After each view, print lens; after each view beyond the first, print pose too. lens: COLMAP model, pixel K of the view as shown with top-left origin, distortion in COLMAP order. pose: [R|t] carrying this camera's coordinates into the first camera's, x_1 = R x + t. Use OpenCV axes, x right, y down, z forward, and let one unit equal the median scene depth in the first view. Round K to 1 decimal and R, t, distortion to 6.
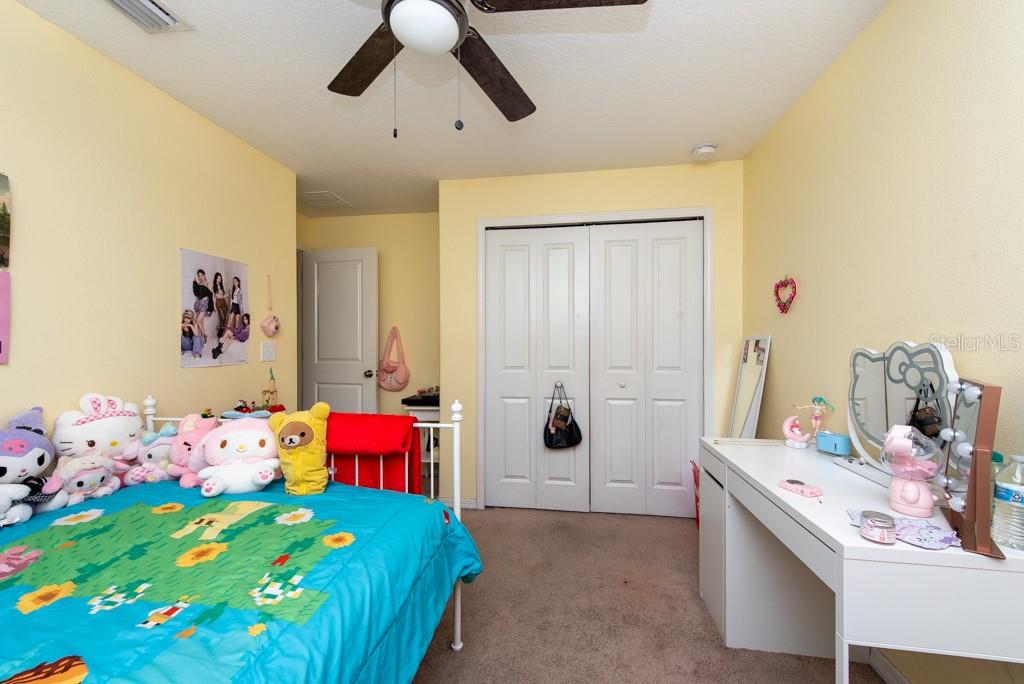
lens RADIAL K [[406.5, 0, 510.9], [0, 406.5, 345.1], [0, 0, 1]] dist [0.015703, -0.004470]
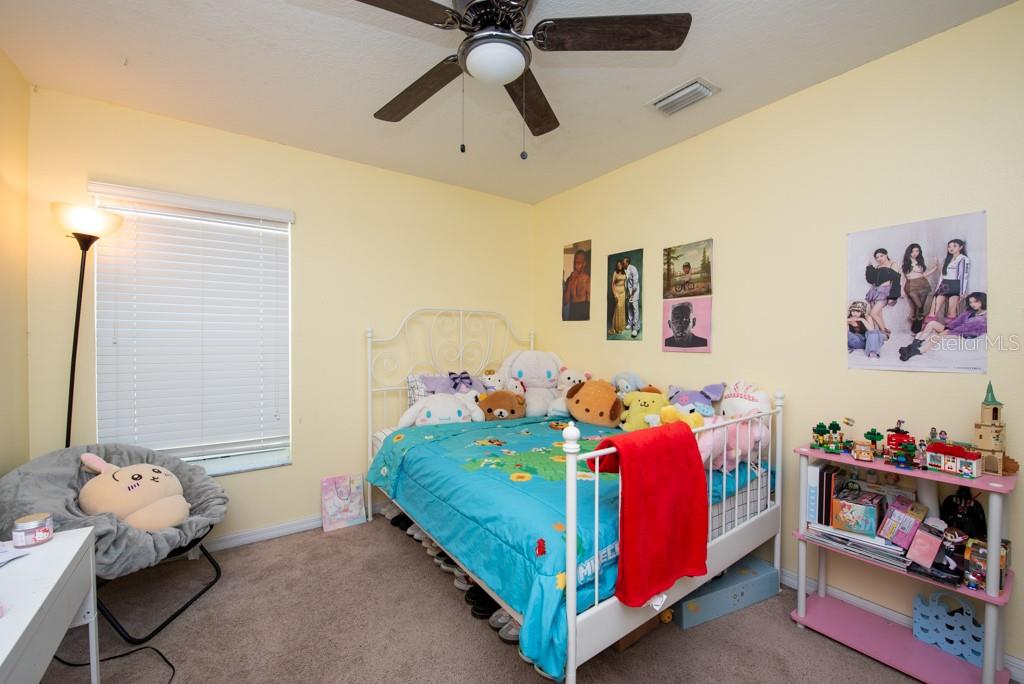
lens RADIAL K [[406.5, 0, 510.9], [0, 406.5, 345.1], [0, 0, 1]] dist [0.015703, -0.004470]
pose [[-0.708809, 0.013505, -0.705271, 0.322670], [0.001268, 0.999839, 0.017871, -0.010192], [0.705399, 0.011773, -0.708712, 1.038792]]
